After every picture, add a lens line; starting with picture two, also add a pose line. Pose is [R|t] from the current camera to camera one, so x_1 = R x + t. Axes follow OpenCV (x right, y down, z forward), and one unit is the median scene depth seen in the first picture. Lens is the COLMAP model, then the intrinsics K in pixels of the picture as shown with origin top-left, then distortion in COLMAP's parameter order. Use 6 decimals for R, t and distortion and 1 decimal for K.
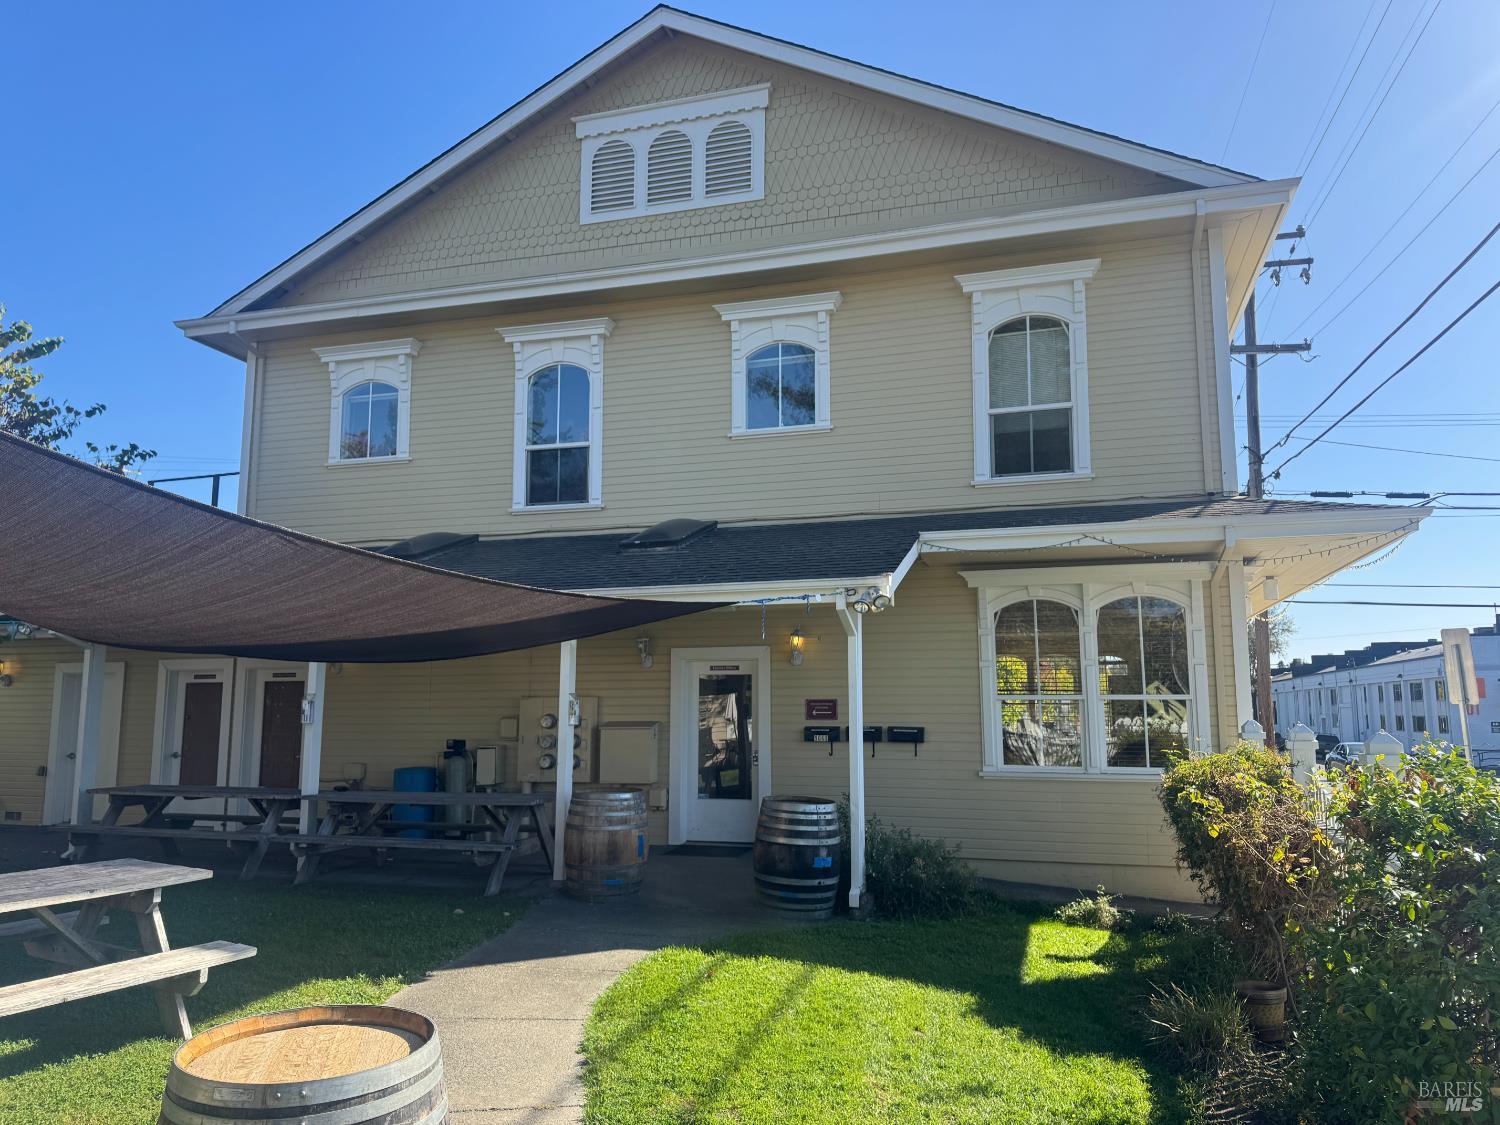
lens RADIAL K [[1042.2, 0, 748.9], [0, 1042.2, 575.7], [0, 0, 1]] dist [0.085312, -0.127518]
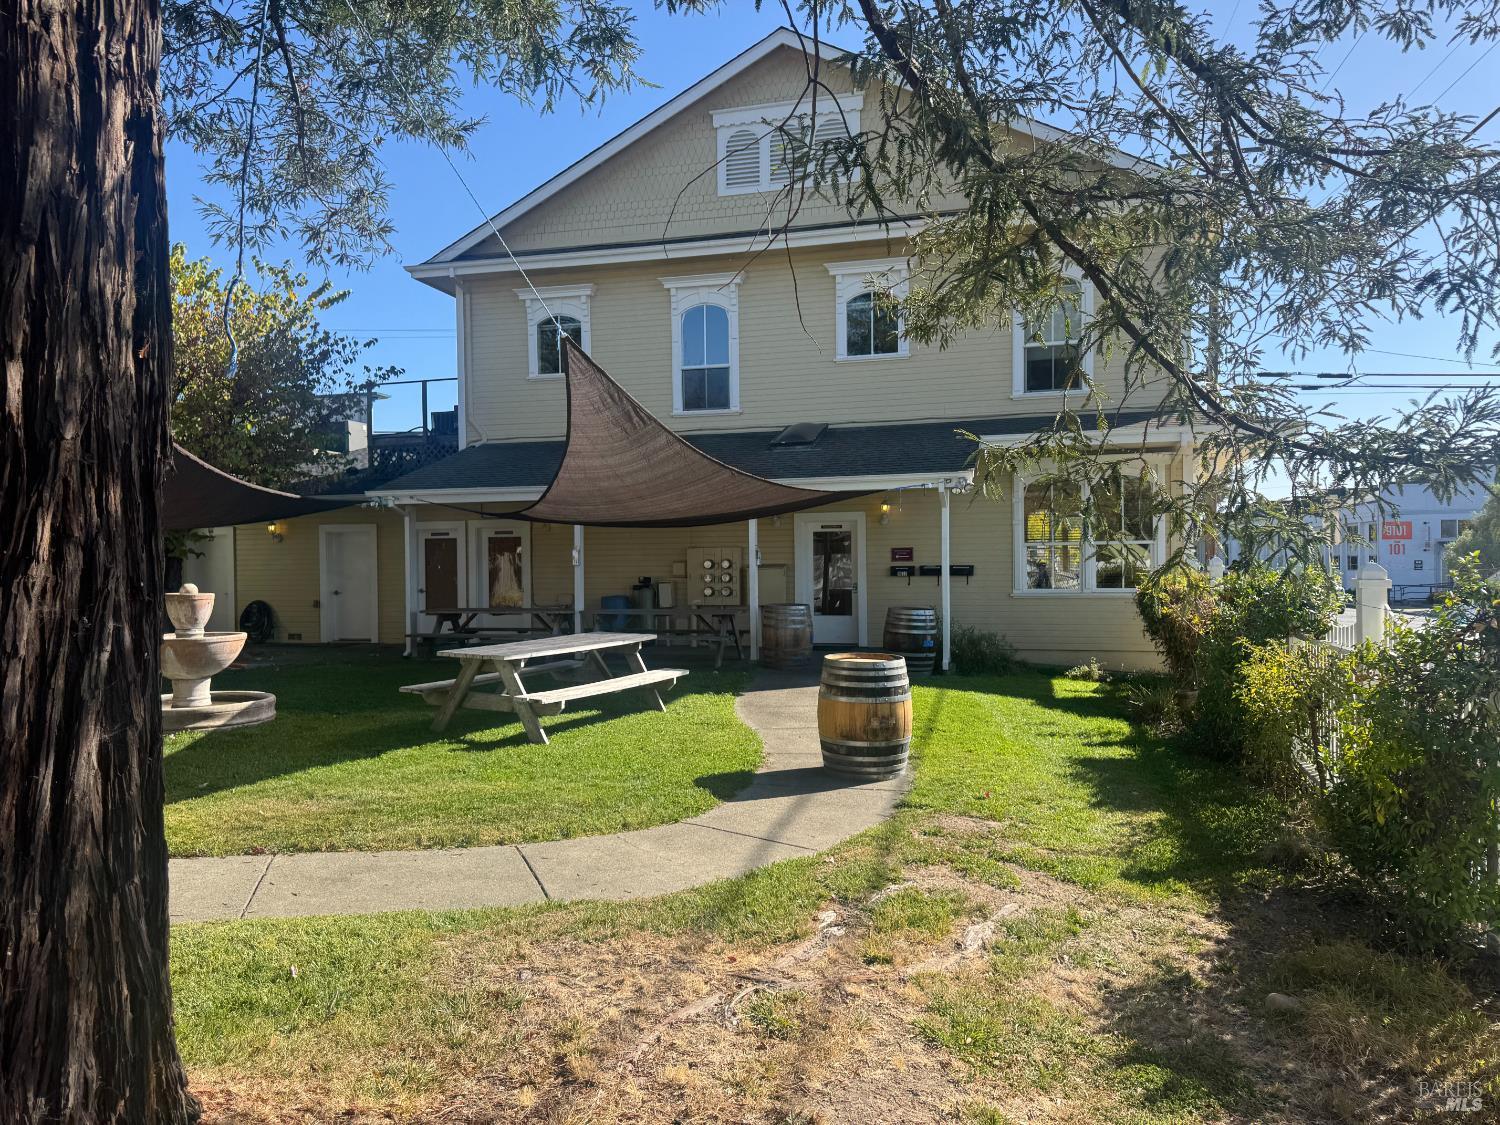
lens RADIAL K [[1043.6, 0, 727.1], [0, 1043.6, 576.4], [0, 0, 1]] dist [0.110170, -0.186311]
pose [[0.999791, -0.009666, 0.018042, -0.194655], [0.006983, 0.989659, 0.143273, -0.051524], [-0.019240, -0.143117, 0.989519, -0.438538]]
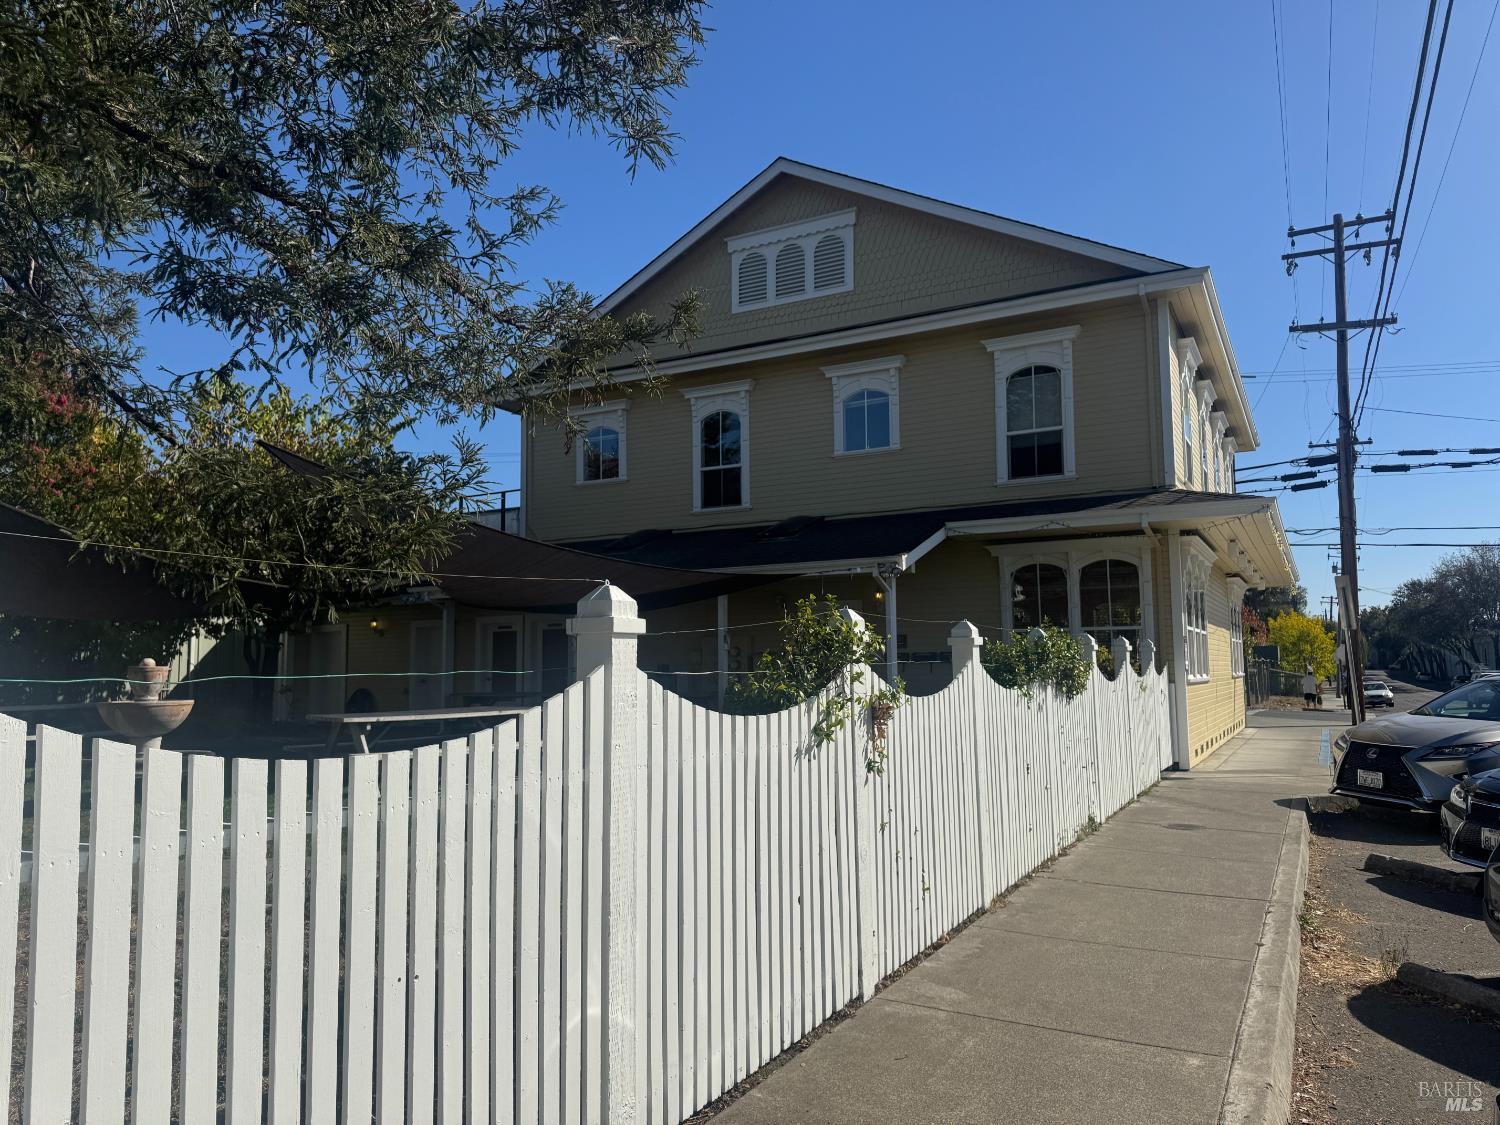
lens RADIAL K [[1042.2, 0, 748.9], [0, 1042.2, 575.7], [0, 0, 1]] dist [0.085312, -0.127518]
pose [[0.978534, -0.026825, -0.204331, 0.163536], [0.035210, 0.998676, 0.037509, -0.026914], [0.203054, -0.043898, 0.978183, -0.471611]]
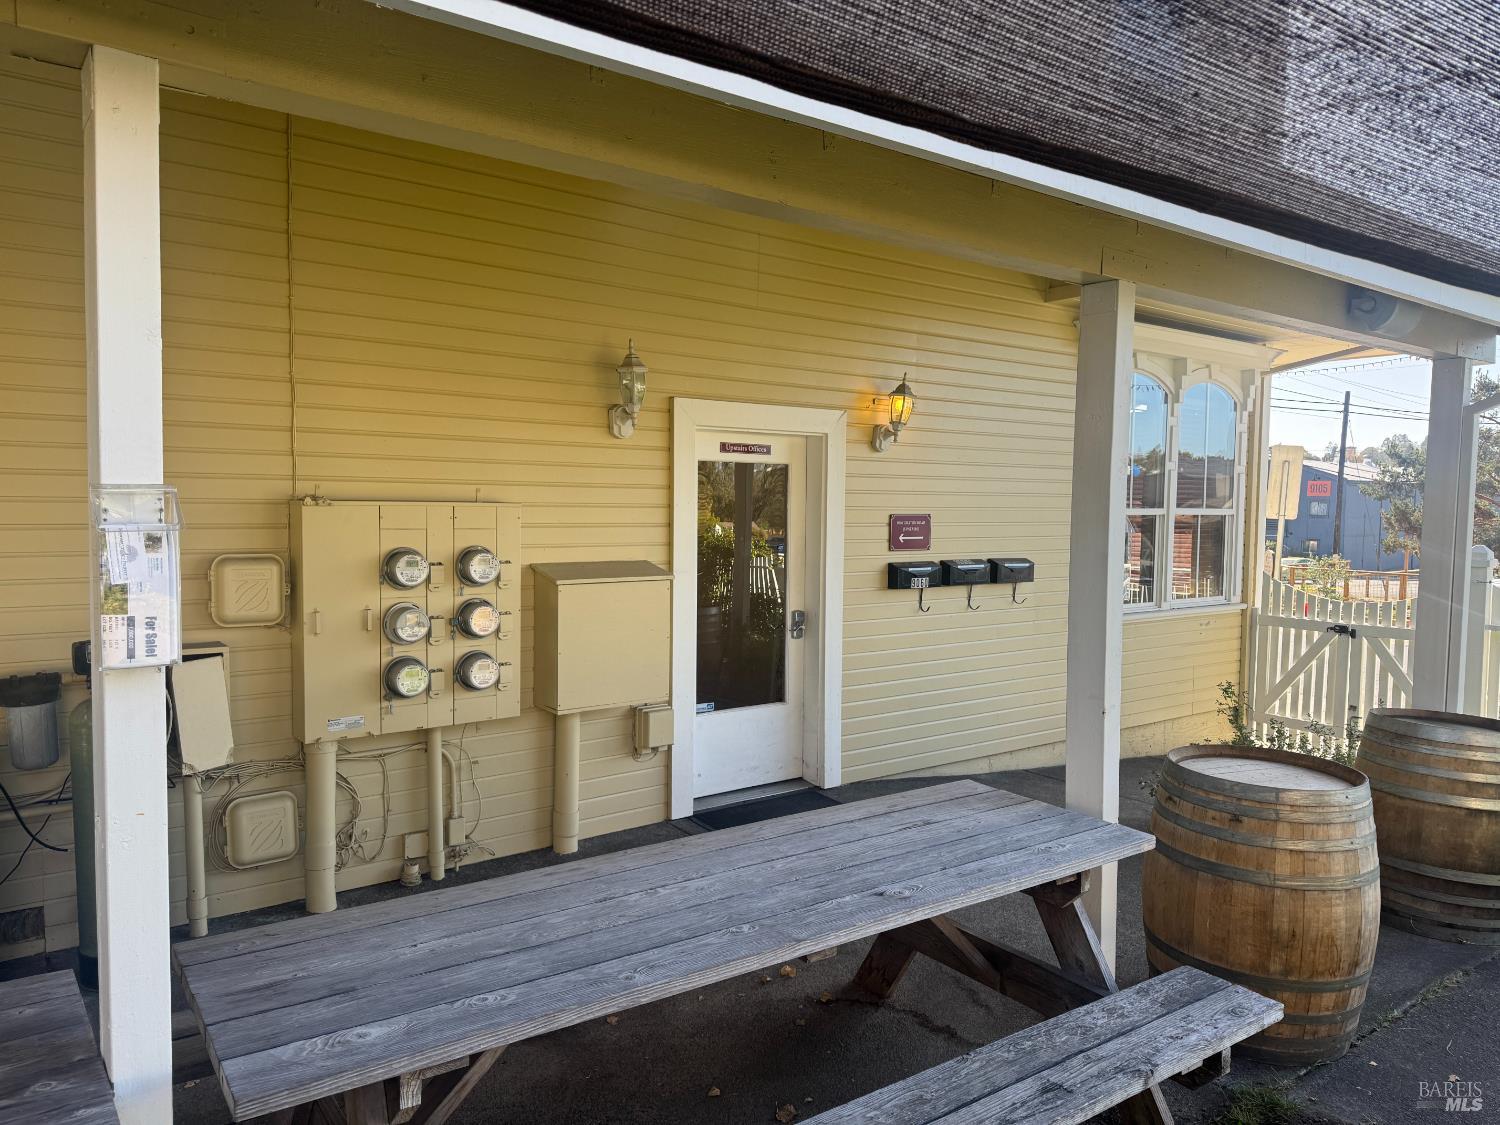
lens RADIAL K [[1042.2, 0, 748.9], [0, 1042.2, 575.7], [0, 0, 1]] dist [0.085312, -0.127518]
pose [[0.617178, -0.043422, 0.785624, -0.408306], [-0.110387, 0.983823, 0.141096, 0.077563], [-0.779042, -0.173803, 0.602401, 0.690485]]
